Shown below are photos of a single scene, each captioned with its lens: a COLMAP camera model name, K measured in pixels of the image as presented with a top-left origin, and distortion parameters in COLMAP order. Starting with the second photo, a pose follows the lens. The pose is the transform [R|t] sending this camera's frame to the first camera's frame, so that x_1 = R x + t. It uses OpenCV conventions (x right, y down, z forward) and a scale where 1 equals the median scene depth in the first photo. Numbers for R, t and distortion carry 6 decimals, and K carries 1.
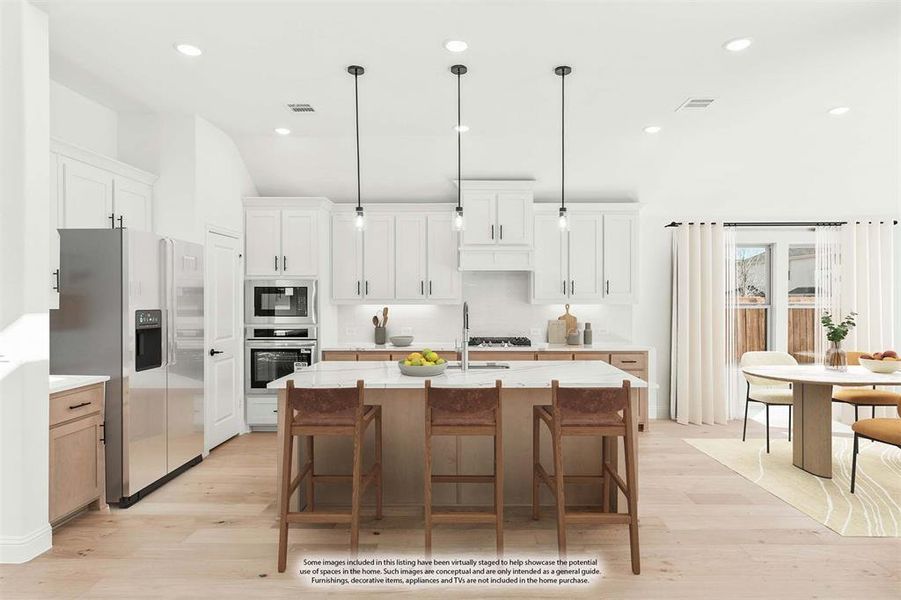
lens RADIAL K [[516.7, 0, 450.5], [0, 516.7, 300.0], [0, 0, 1]] dist [-0.002560, -0.000581]
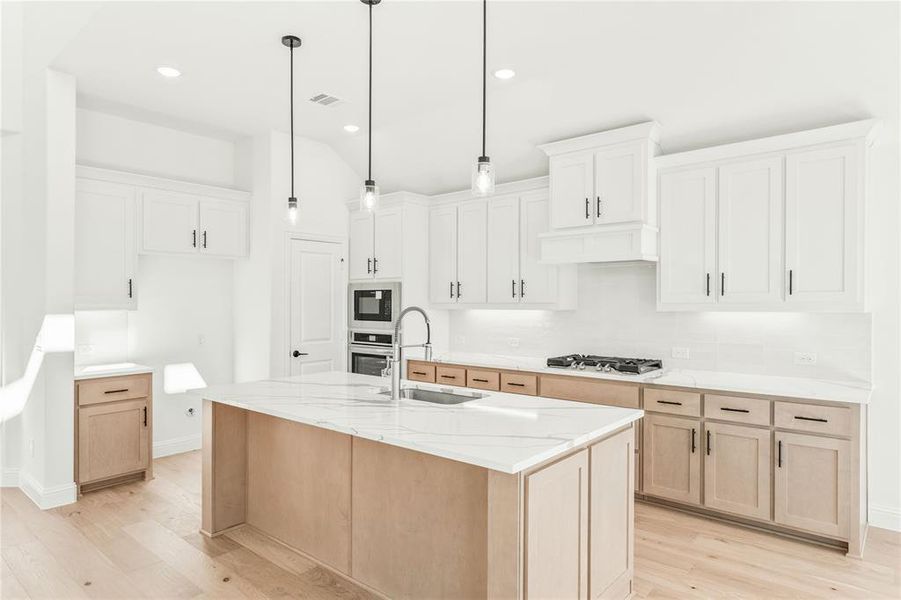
lens RADIAL K [[524.8, 0, 450.5], [0, 524.8, 302.4], [0, 0, 1]] dist [0.002415, 0.000609]
pose [[0.766094, -0.000572, -0.642729, 0.596497], [-0.000690, 0.999998, -0.001711, -0.001617], [0.642729, 0.001754, 0.766092, 0.493660]]
